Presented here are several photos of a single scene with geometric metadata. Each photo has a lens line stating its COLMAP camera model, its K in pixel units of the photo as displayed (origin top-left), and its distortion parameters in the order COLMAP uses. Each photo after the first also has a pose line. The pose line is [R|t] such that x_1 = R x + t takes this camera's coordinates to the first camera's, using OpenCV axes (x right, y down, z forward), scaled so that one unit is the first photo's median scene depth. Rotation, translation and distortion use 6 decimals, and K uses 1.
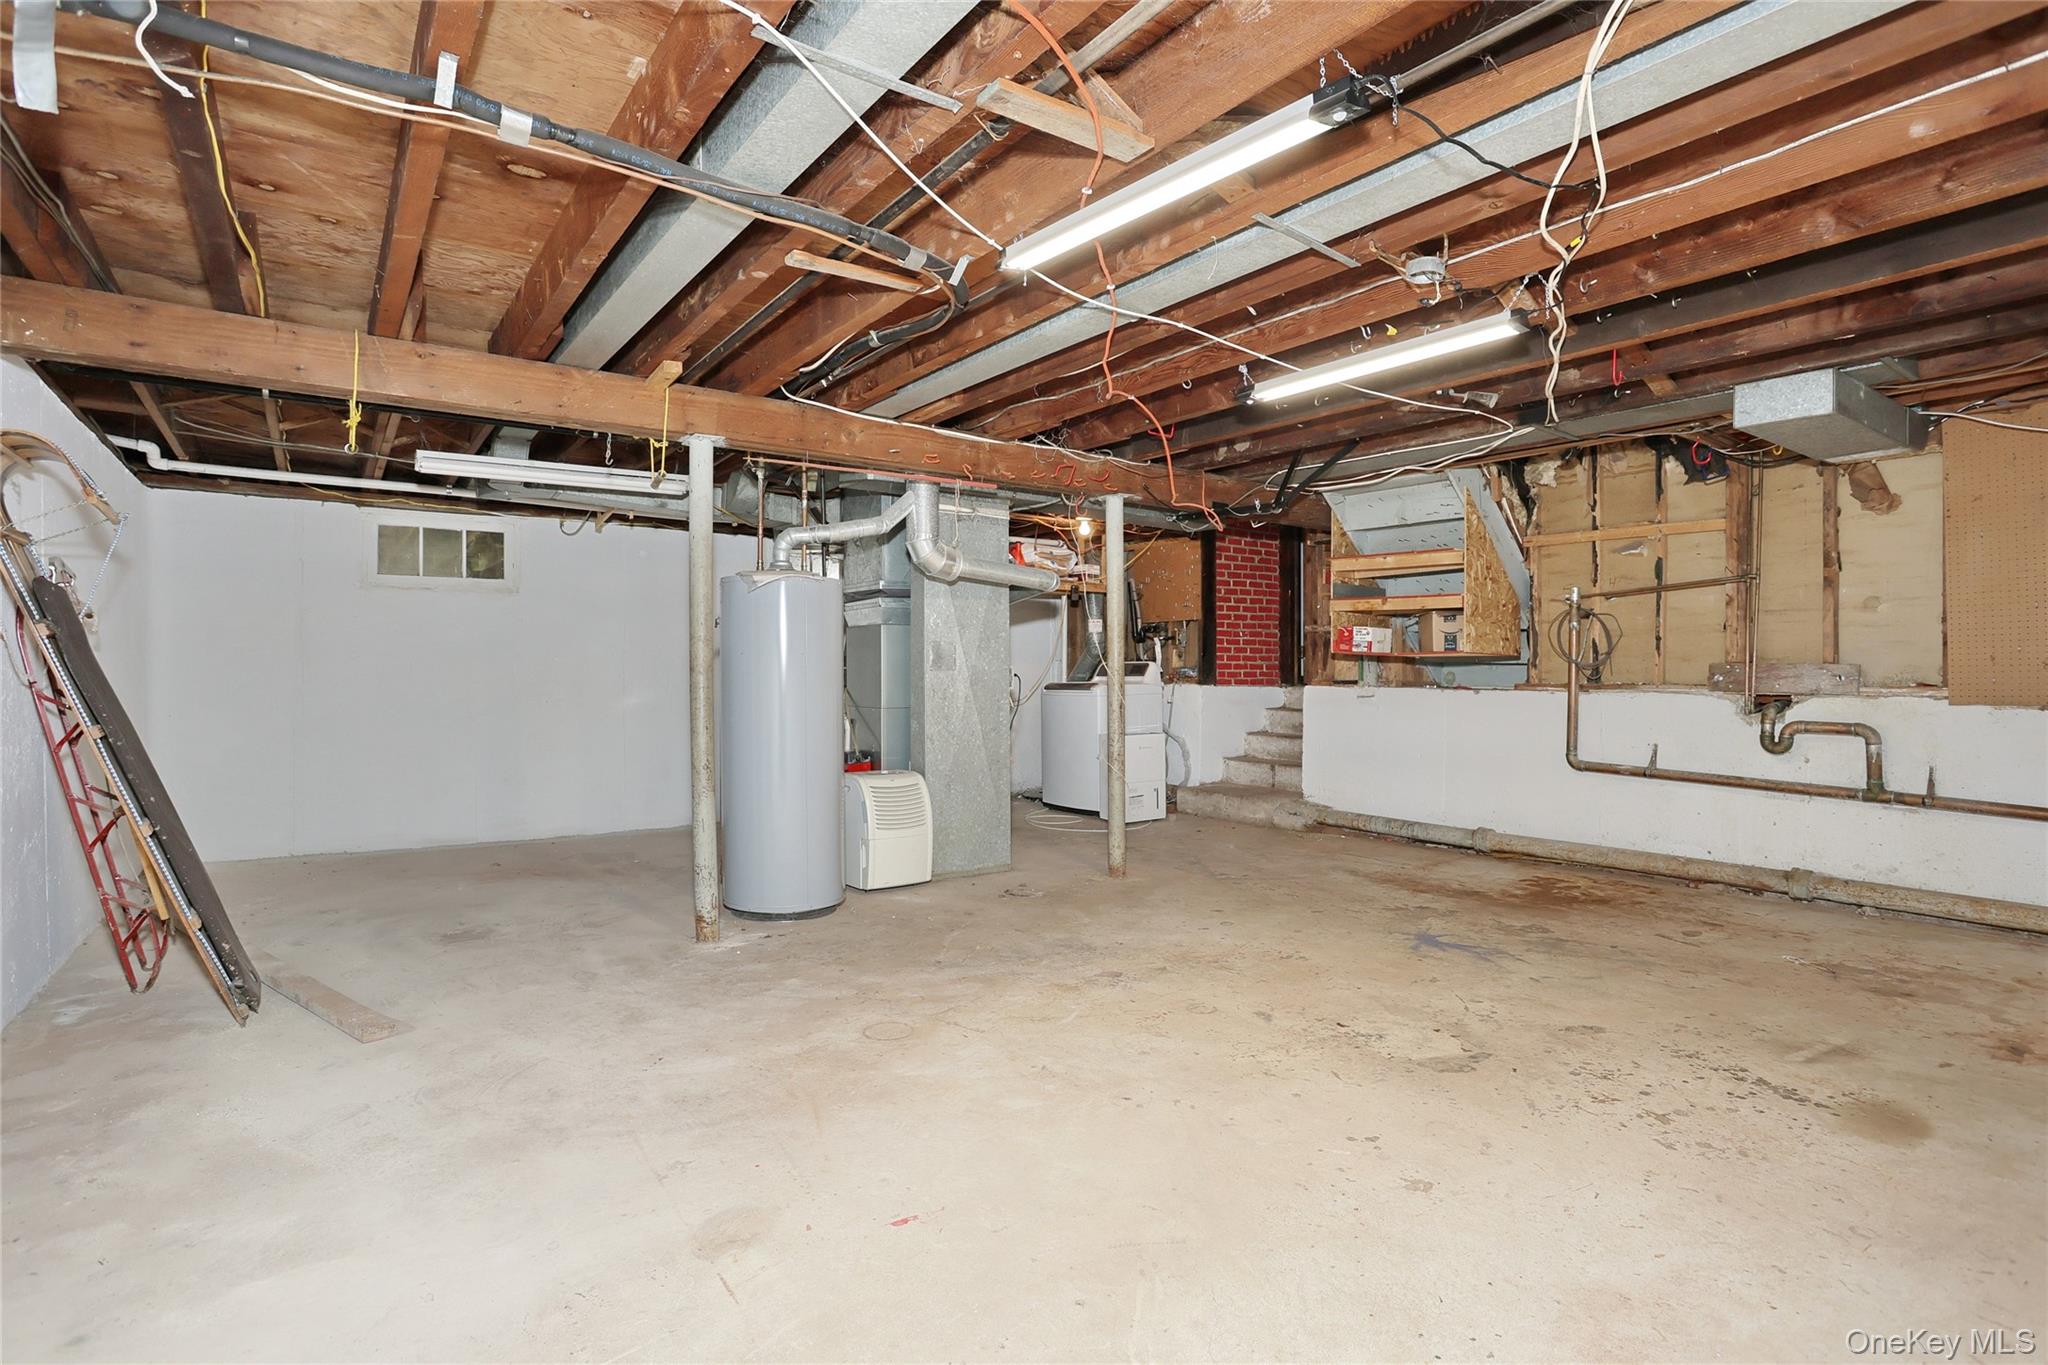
lens RADIAL K [[991.7, 0, 1023.4], [0, 991.7, 676.1], [0, 0, 1]] dist [0.001032, 0.000198]
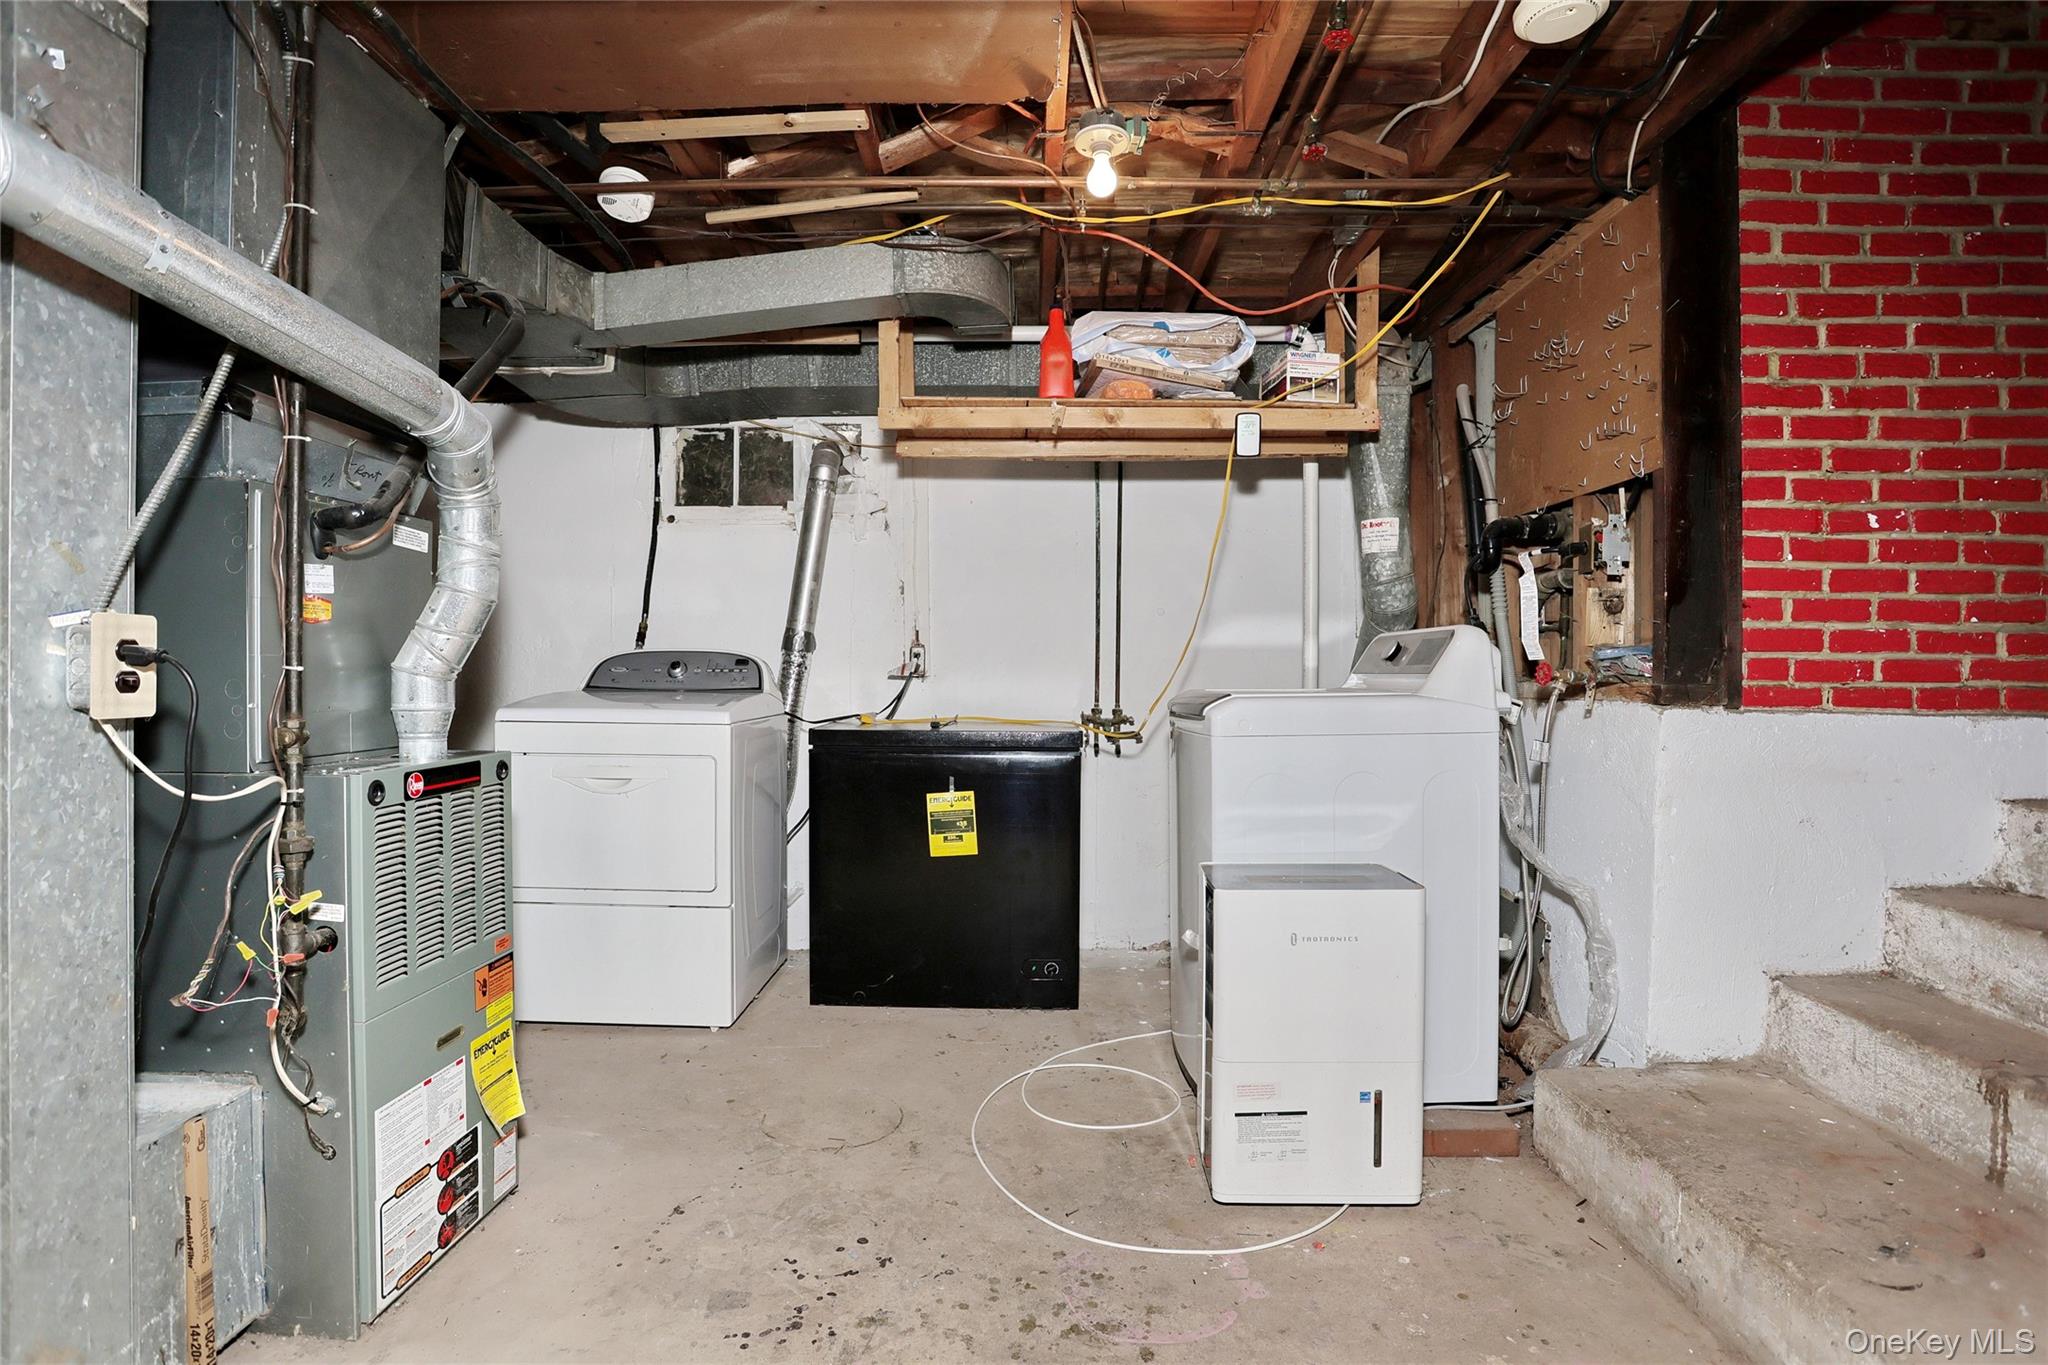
lens RADIAL K [[991.7, 0, 1018.3], [0, 991.7, 689.7], [0, 0, 1]] dist [0.001032, 0.000198]
pose [[0.811401, 0.003249, -0.584480, 0.190732], [-0.008313, 0.999948, -0.005982, 0.007332], [0.584430, 0.009713, 0.811386, 0.651203]]
